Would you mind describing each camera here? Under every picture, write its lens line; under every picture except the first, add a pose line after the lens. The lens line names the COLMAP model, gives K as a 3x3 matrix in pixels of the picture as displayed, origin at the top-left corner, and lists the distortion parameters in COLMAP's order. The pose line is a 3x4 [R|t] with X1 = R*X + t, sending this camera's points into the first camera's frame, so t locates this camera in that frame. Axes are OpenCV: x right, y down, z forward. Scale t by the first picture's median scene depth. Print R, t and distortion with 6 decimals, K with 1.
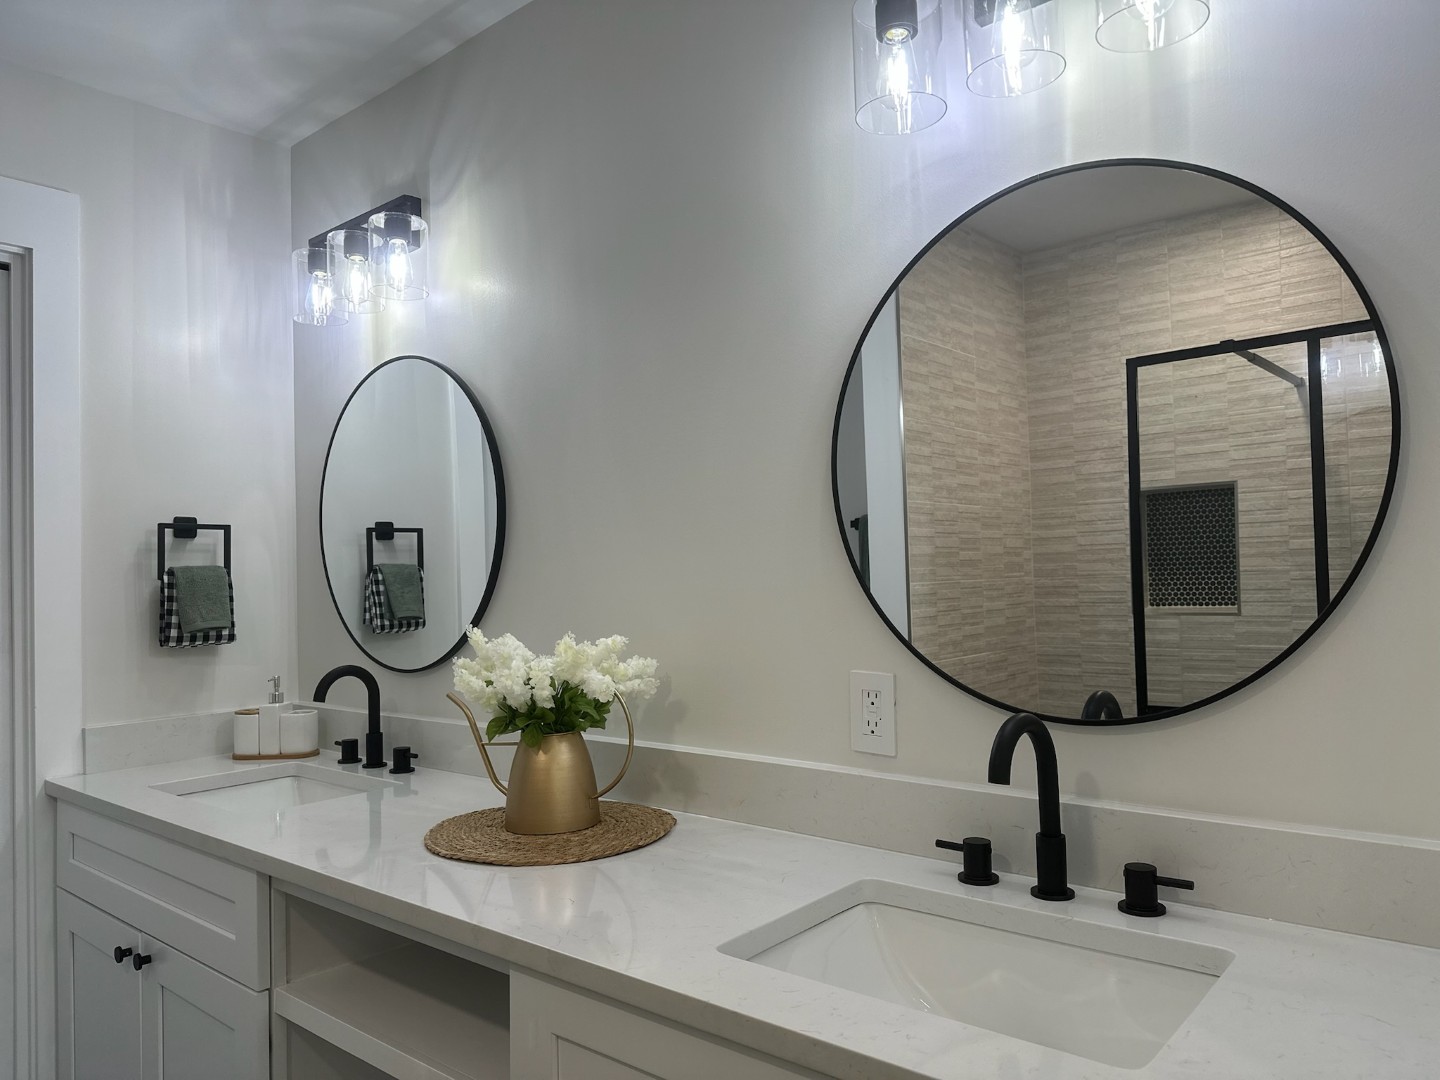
lens RADIAL K [[1011.5, 0, 709.0], [0, 1011.5, 552.4], [0, 0, 1]] dist [0.044219, -0.059131]
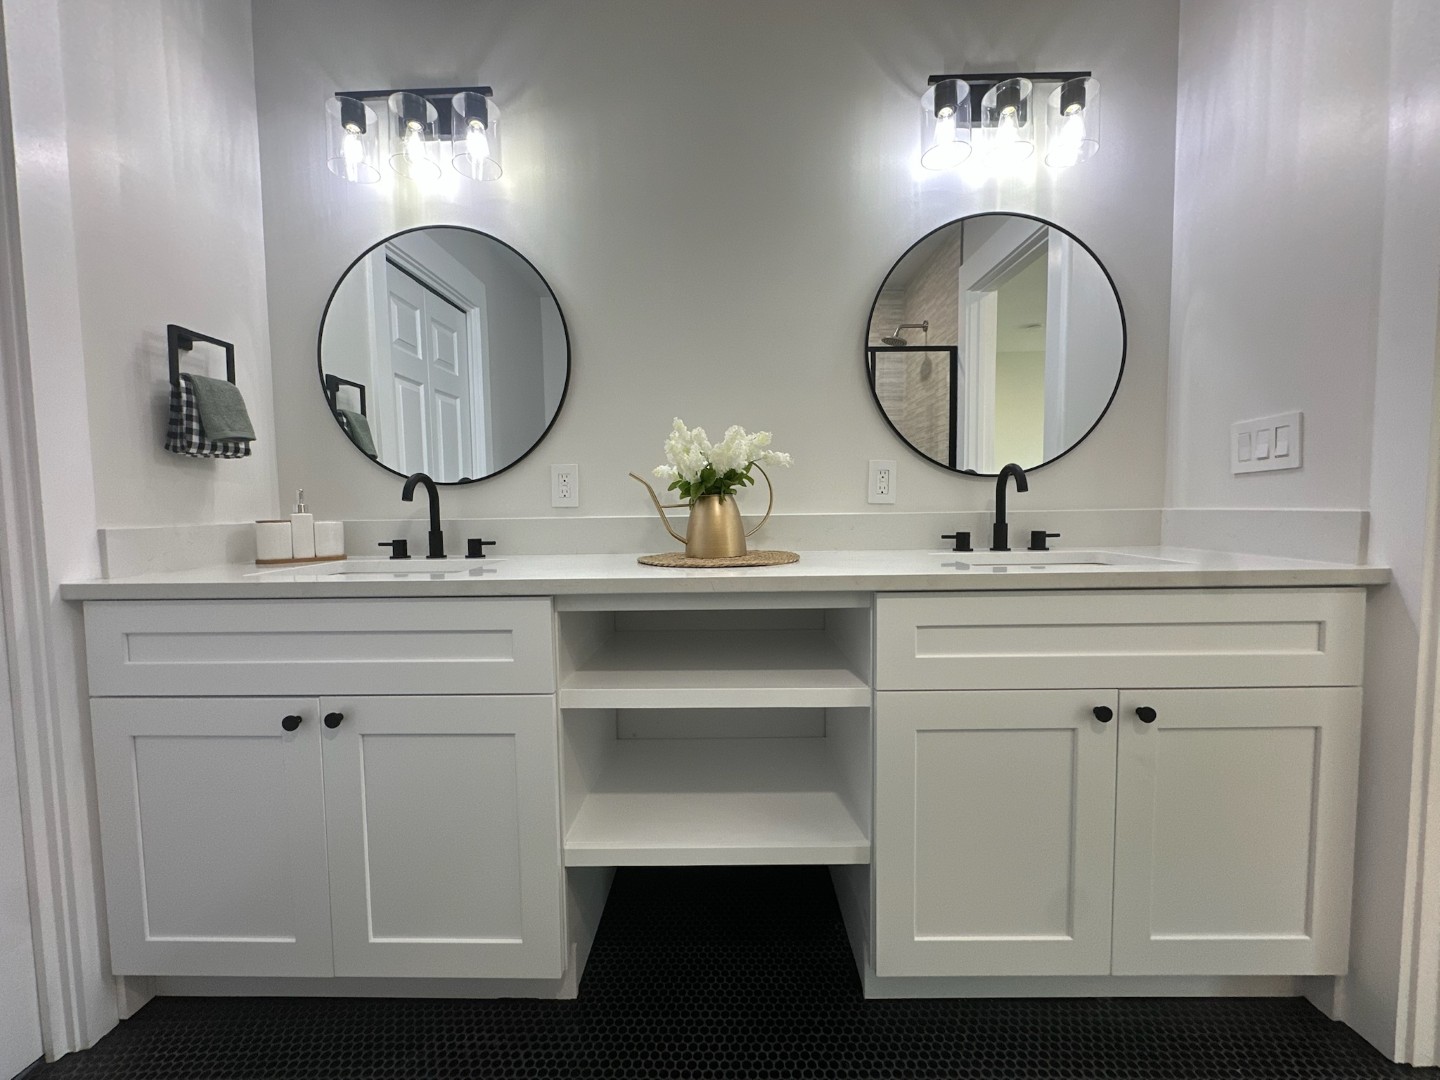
lens RADIAL K [[580.3, 0, 717.8], [0, 580.3, 537.5], [0, 0, 1]] dist [0.003850, -0.000595]
pose [[0.774091, -0.023363, 0.632643, -0.490016], [-0.021089, 0.997813, 0.062652, 0.128563], [-0.632723, -0.061840, 0.771905, 0.223970]]
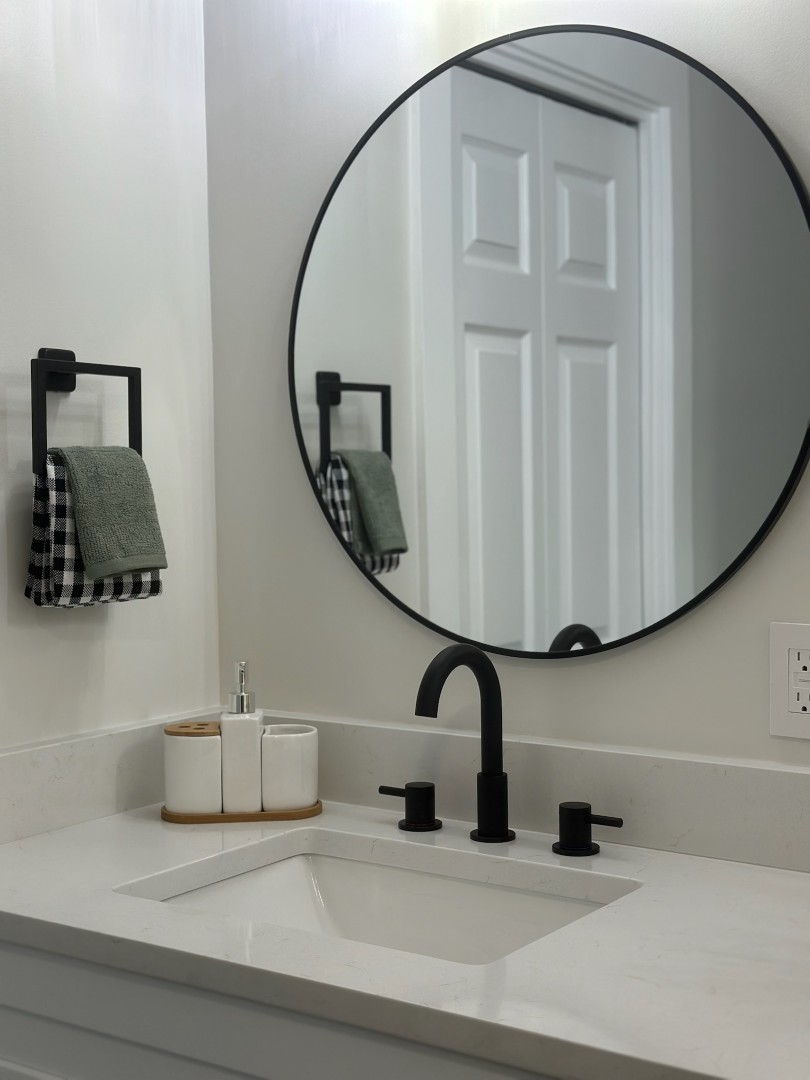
lens RADIAL K [[1516.4, 0, 412.9], [0, 1516.4, 559.6], [0, 0, 1]] dist [0.244832, 0.000000]
pose [[0.995408, 0.007639, 0.095413, -0.425984], [-0.014775, 0.997126, 0.074306, 0.010312], [-0.094571, -0.075375, 0.992661, 0.226113]]
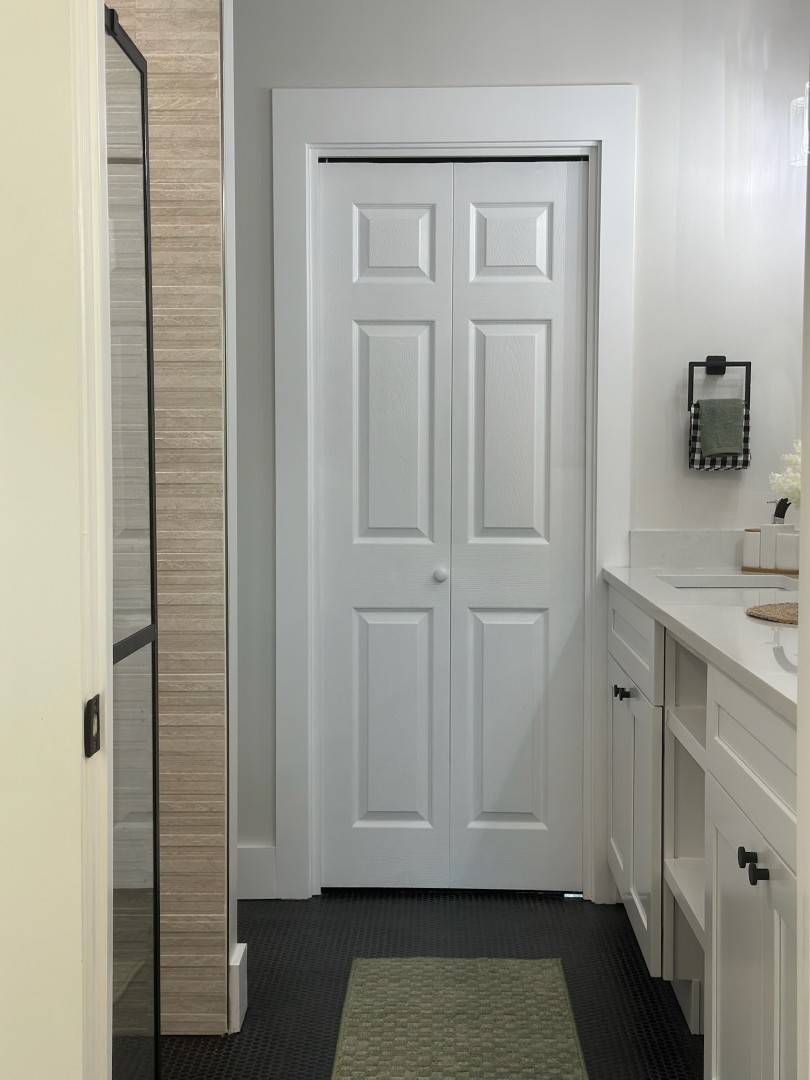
lens RADIAL K [[1510.6, 0, 401.7], [0, 1510.6, 539.8], [0, 0, 1]] dist [0.116684, 0.000000]
pose [[0.627991, 0.066508, -0.775374, 0.611987], [0.002915, 0.996133, 0.087805, 0.020222], [0.778215, -0.057401, 0.625369, -0.352218]]
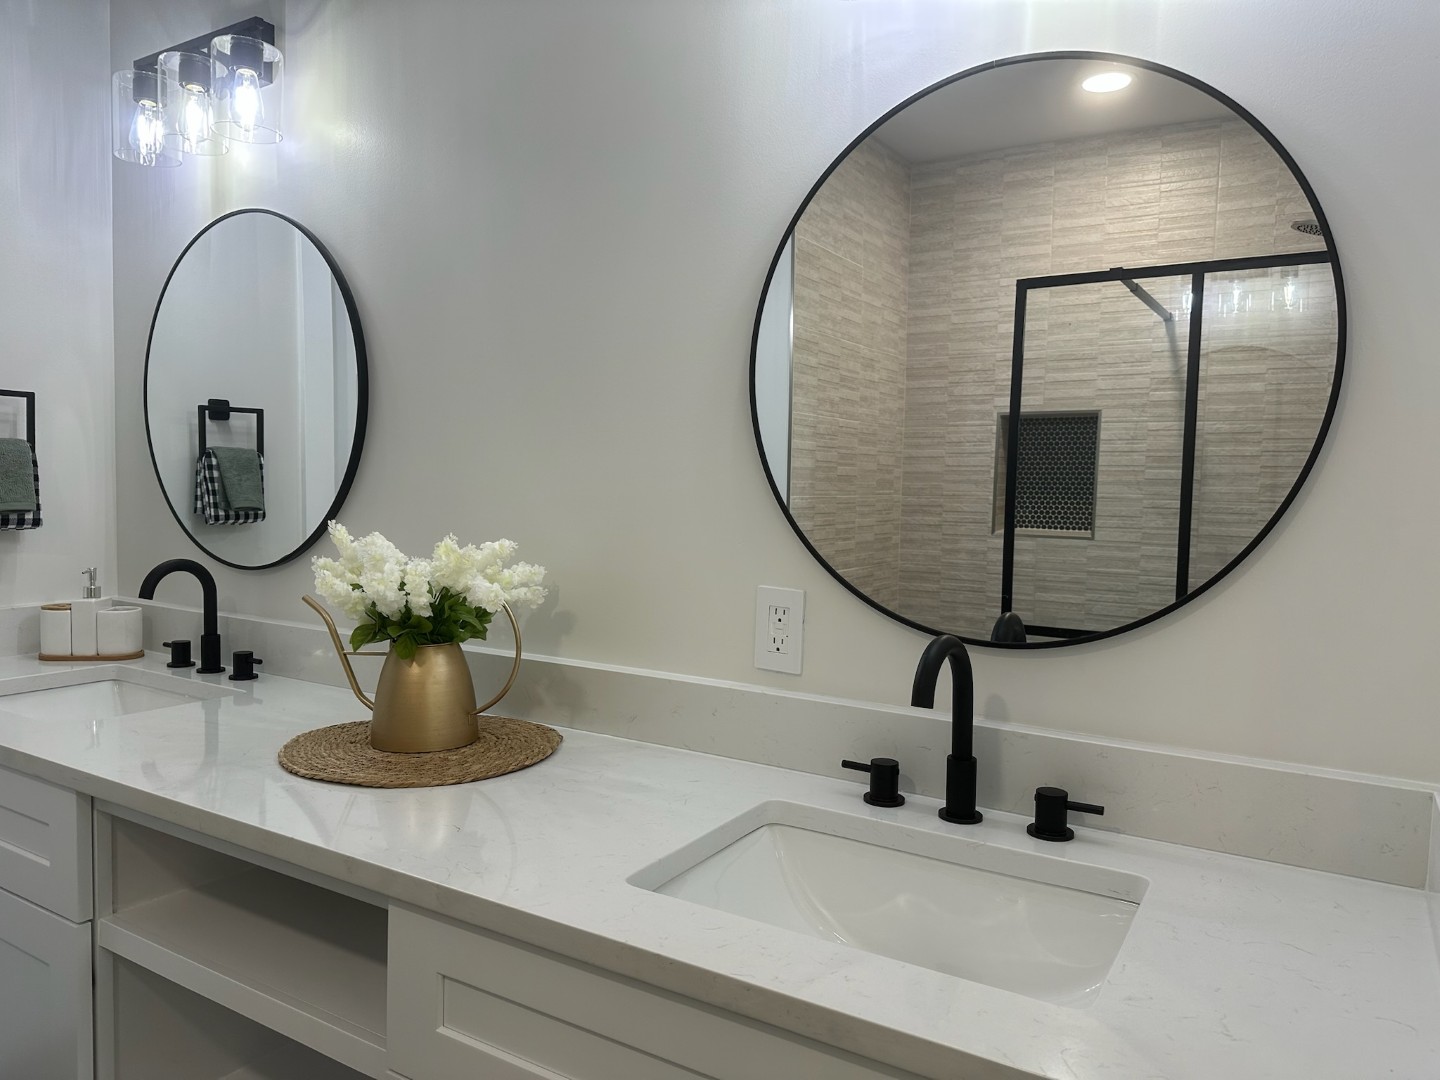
lens RADIAL K [[1011.5, 0, 716.9], [0, 1011.5, 546.5], [0, 0, 1]] dist [0.044219, -0.059131]
pose [[0.986537, 0.036721, 0.159365, -0.032713], [-0.050365, 0.995323, 0.082438, 0.002816], [-0.155592, -0.089354, 0.983772, 0.049156]]
